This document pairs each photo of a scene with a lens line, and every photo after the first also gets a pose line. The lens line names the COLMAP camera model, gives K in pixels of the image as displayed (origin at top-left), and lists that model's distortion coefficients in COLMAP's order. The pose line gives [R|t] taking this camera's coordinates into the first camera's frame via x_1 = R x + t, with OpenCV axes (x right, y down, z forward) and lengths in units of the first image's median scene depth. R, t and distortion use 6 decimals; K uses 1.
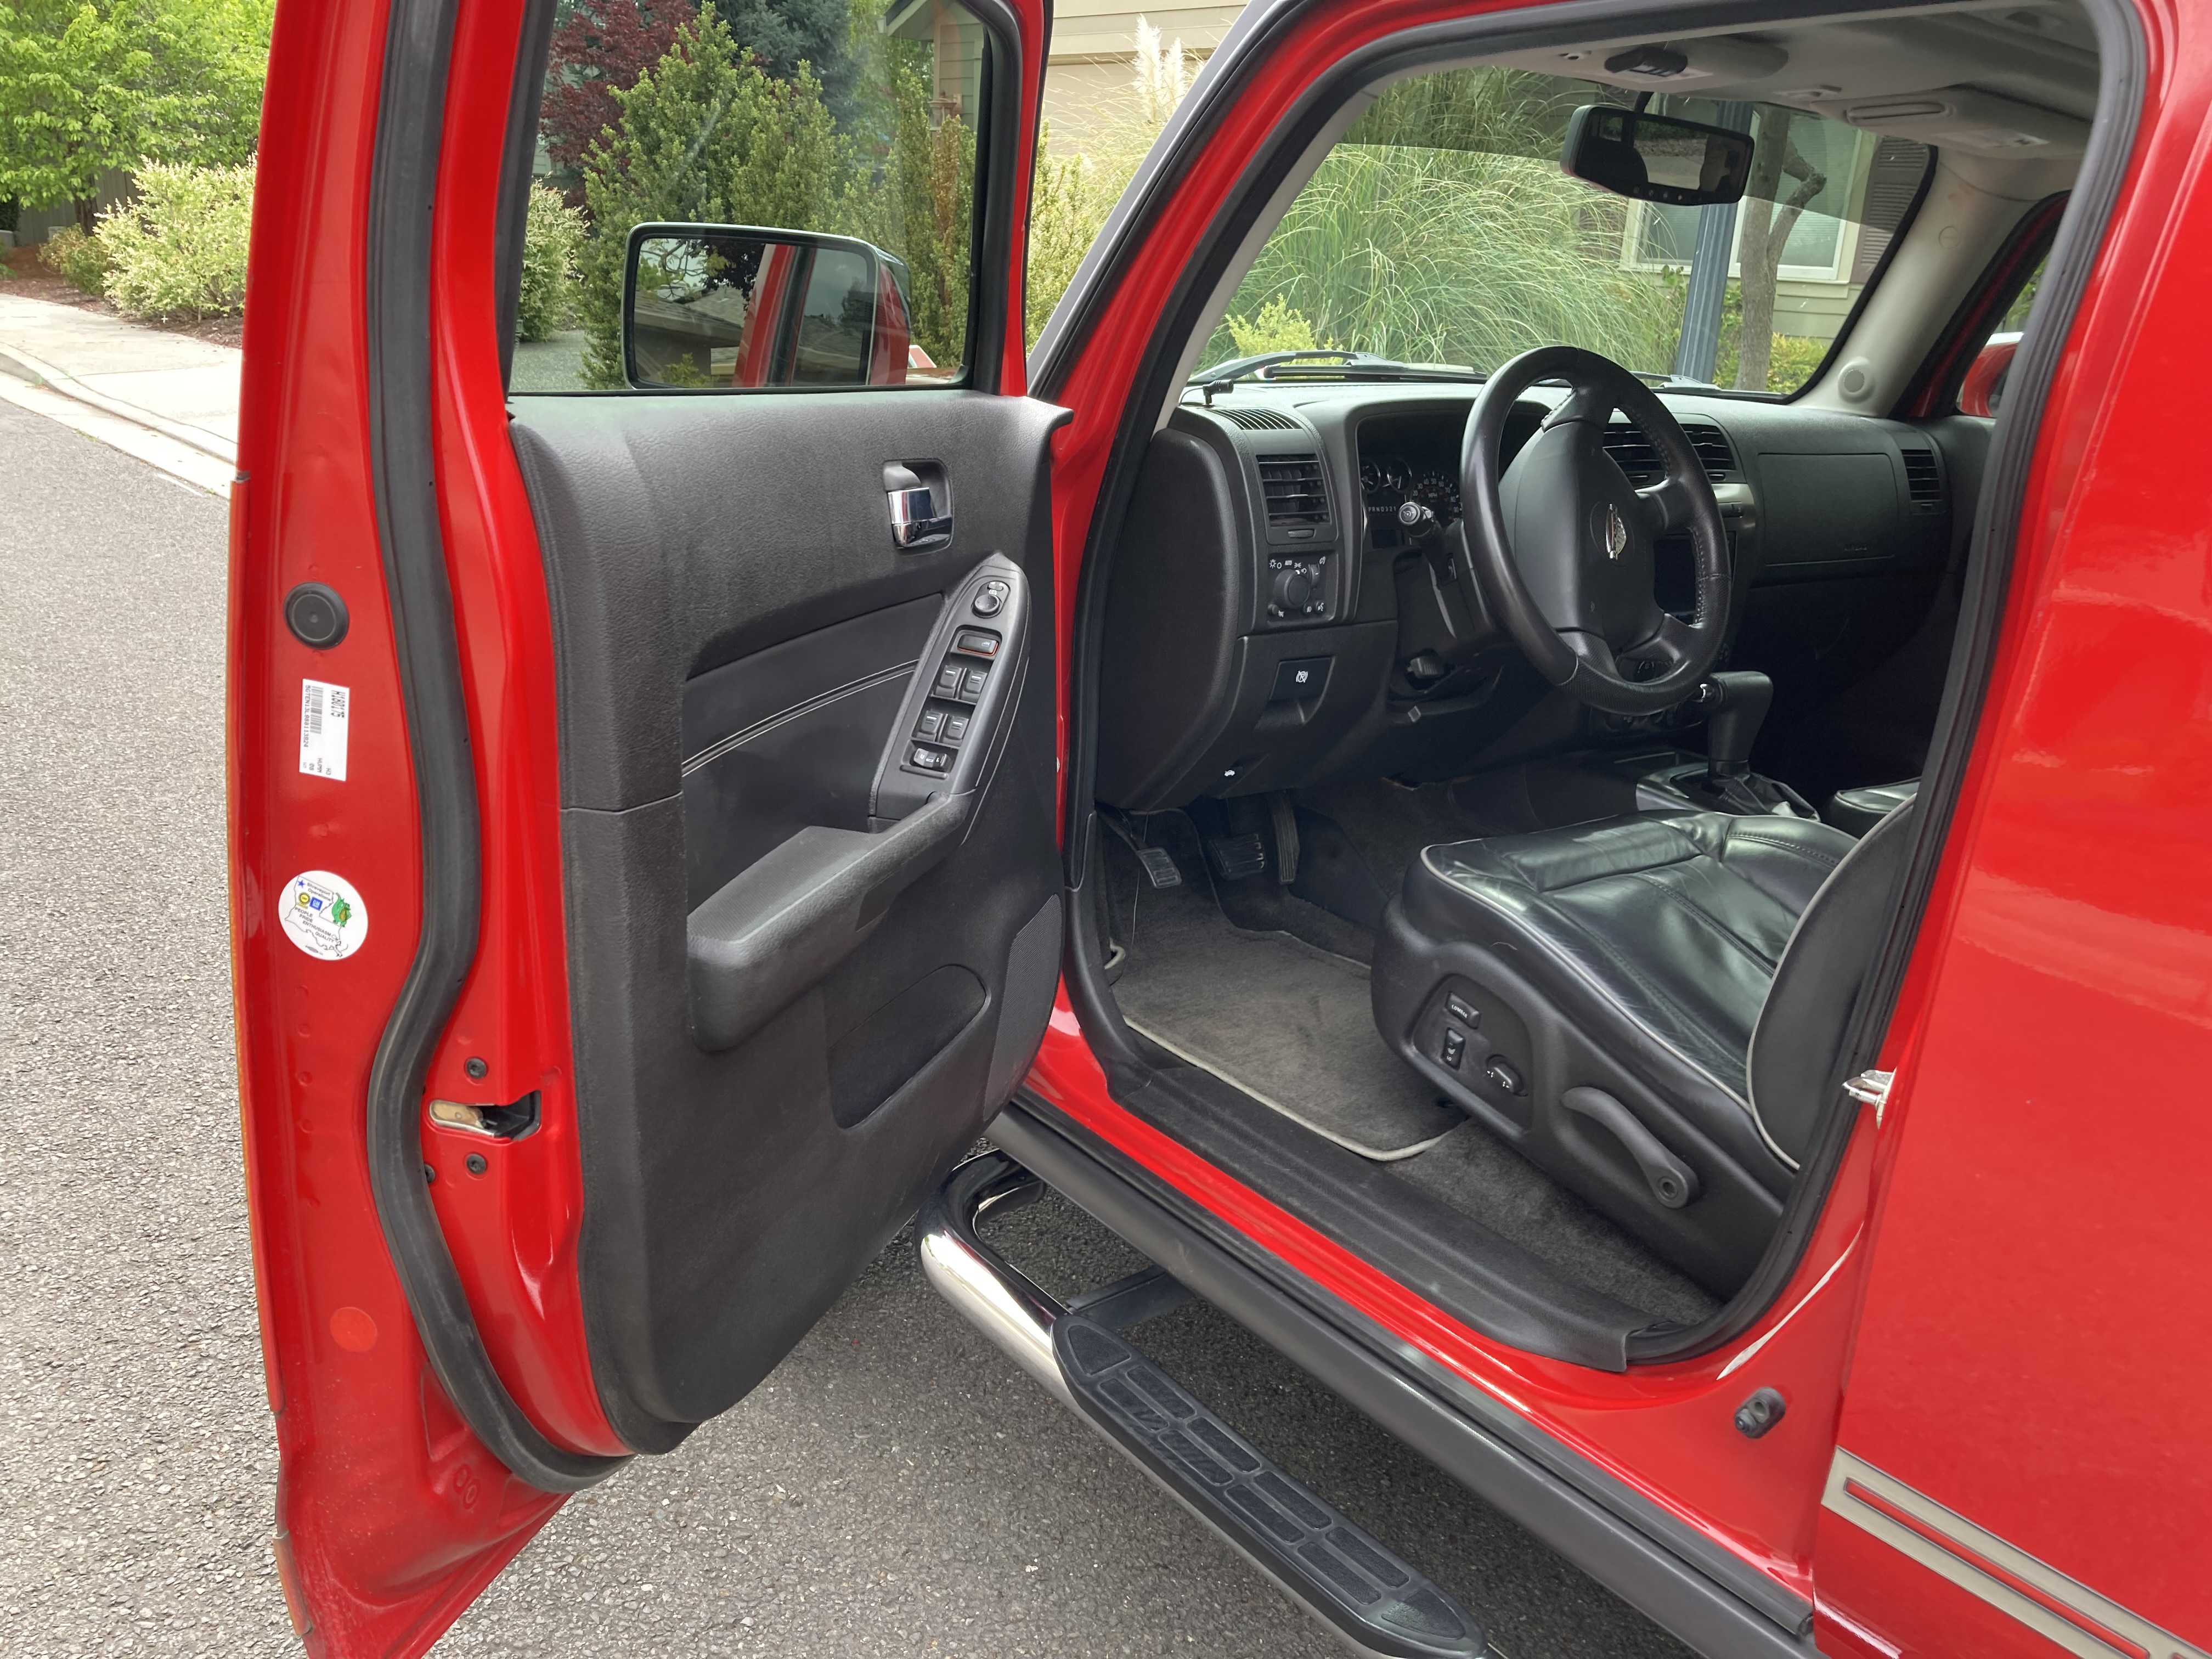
lens RADIAL K [[1818.3, 0, 1099.7], [0, 1818.3, 828.5], [0, 0, 1]] dist [0.019979, -0.007206]
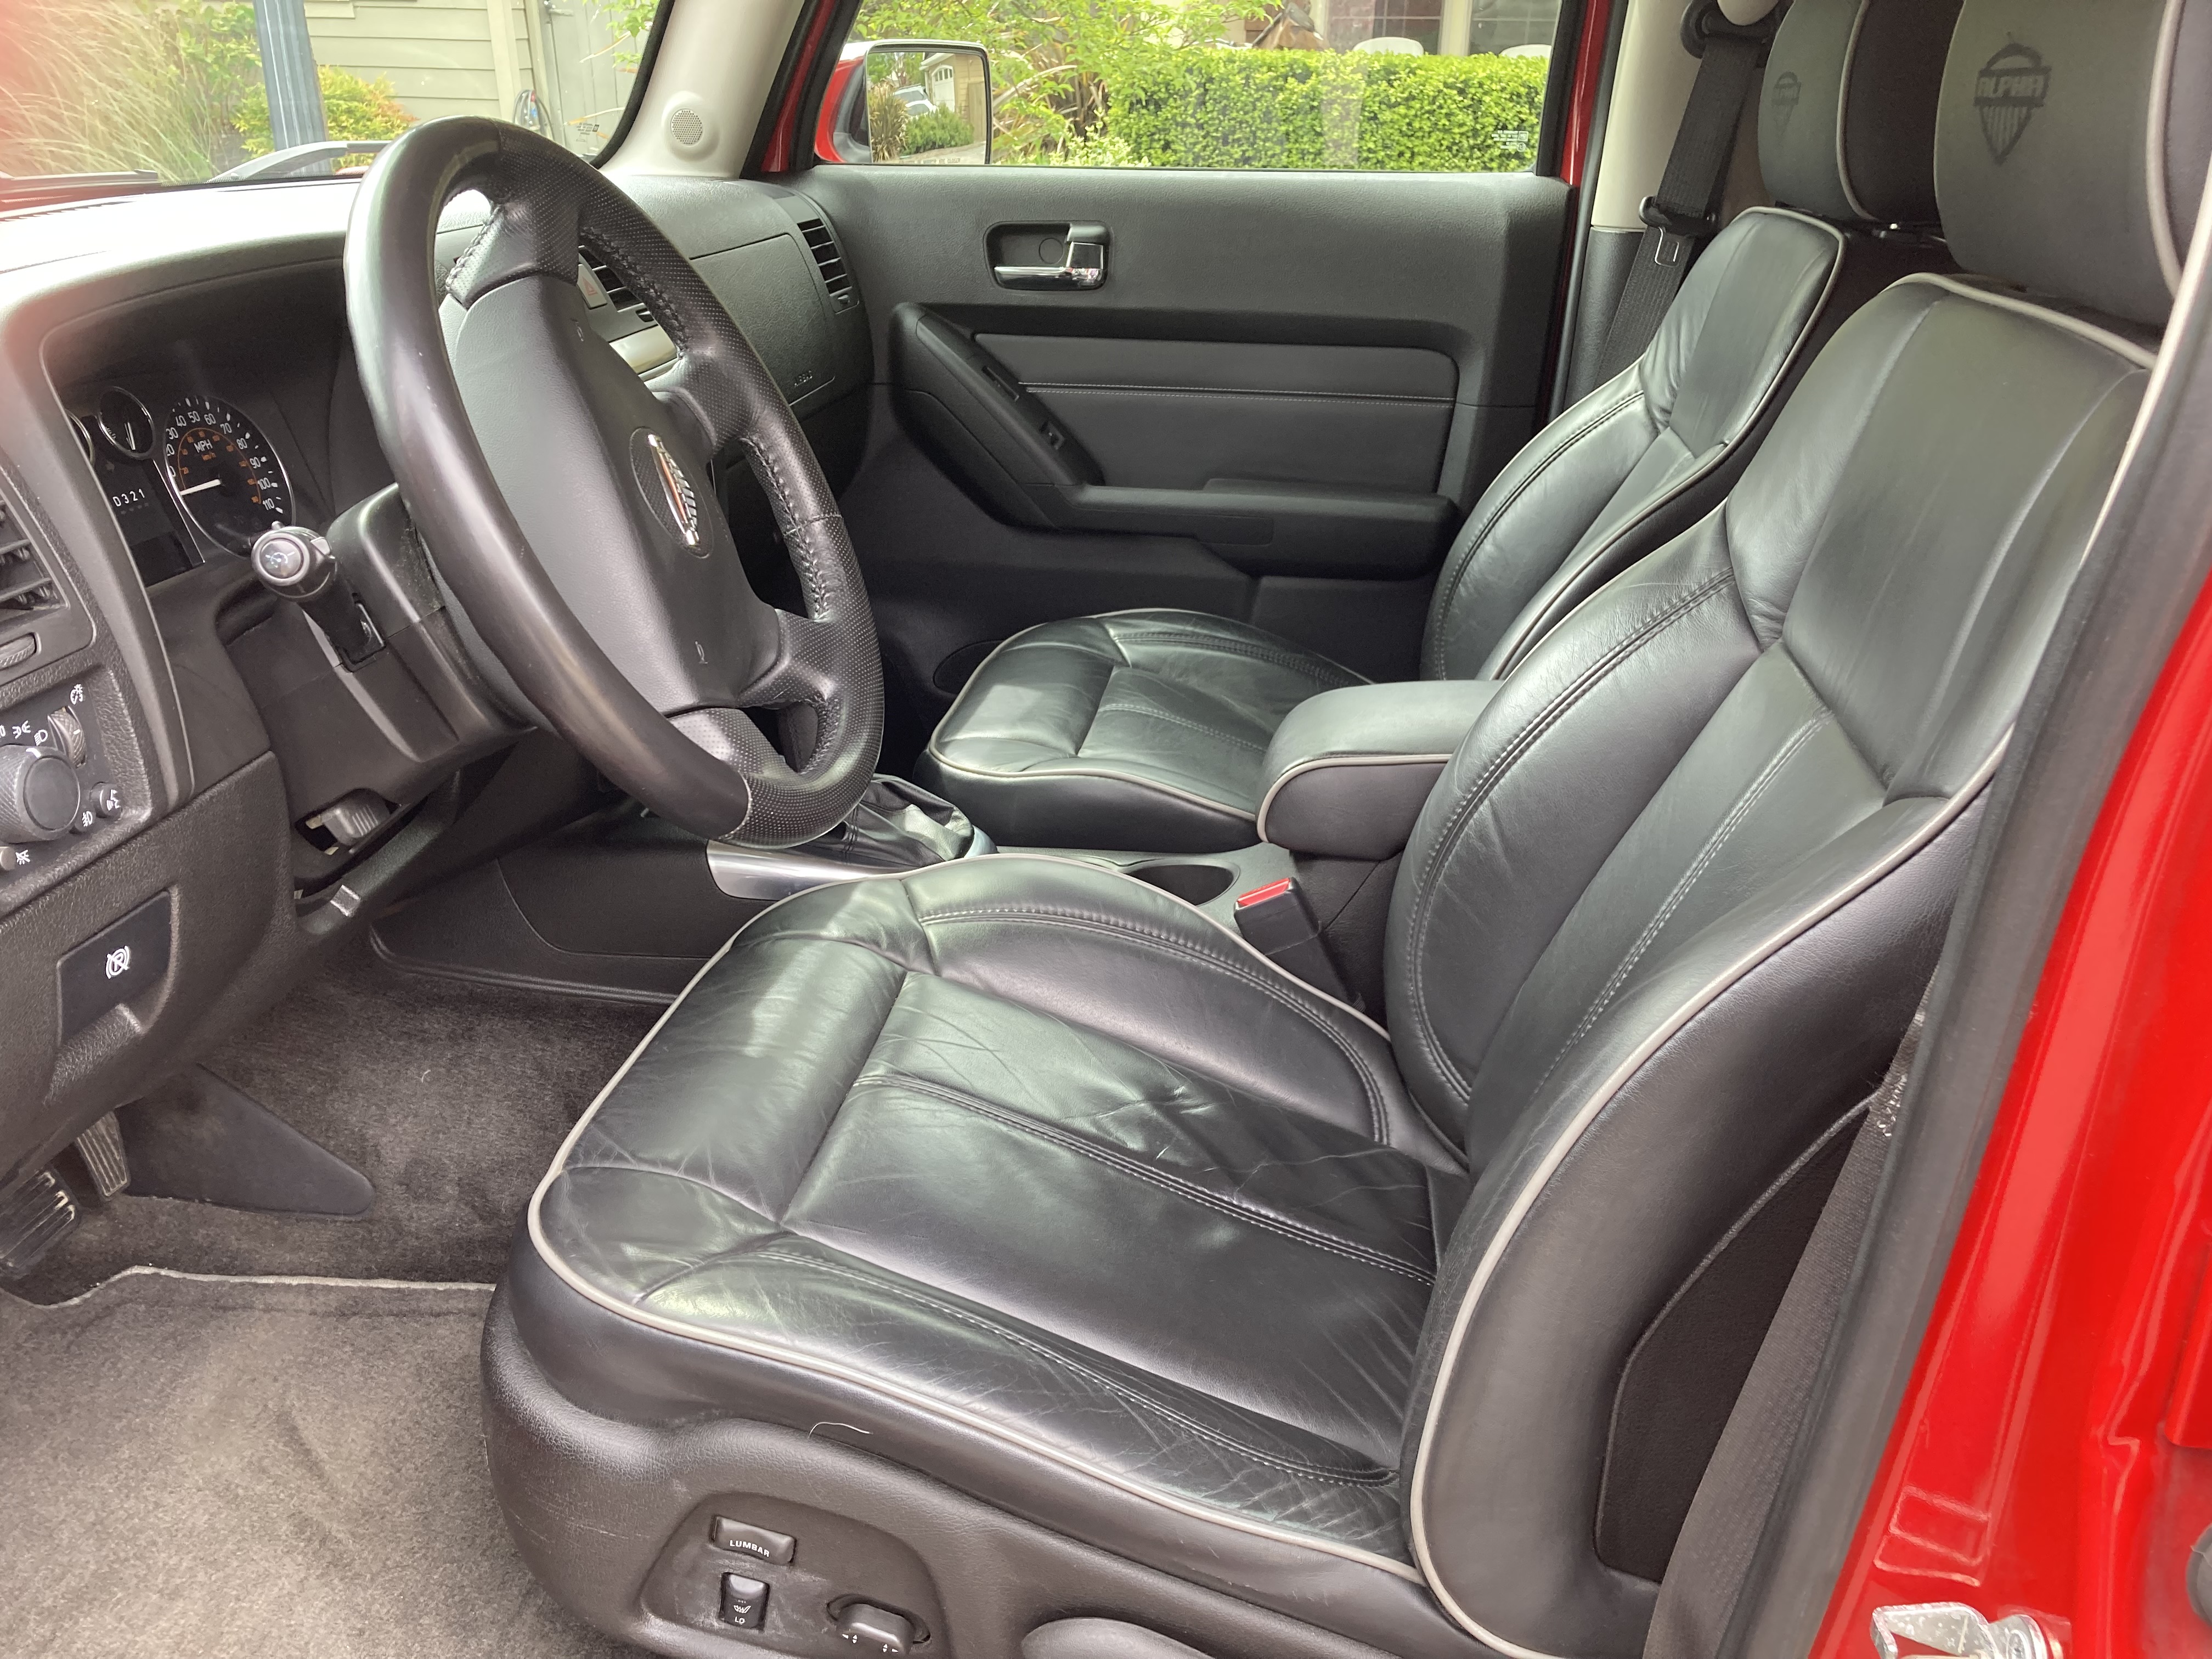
lens RADIAL K [[1818.3, 0, 1096.6], [0, 1818.3, 837.7], [0, 0, 1]] dist [0.019979, -0.007206]
pose [[0.730885, -0.322385, 0.601561, 0.030111], [0.236477, 0.946429, 0.219889, -0.152515], [-0.640224, -0.018458, 0.767967, 0.523570]]
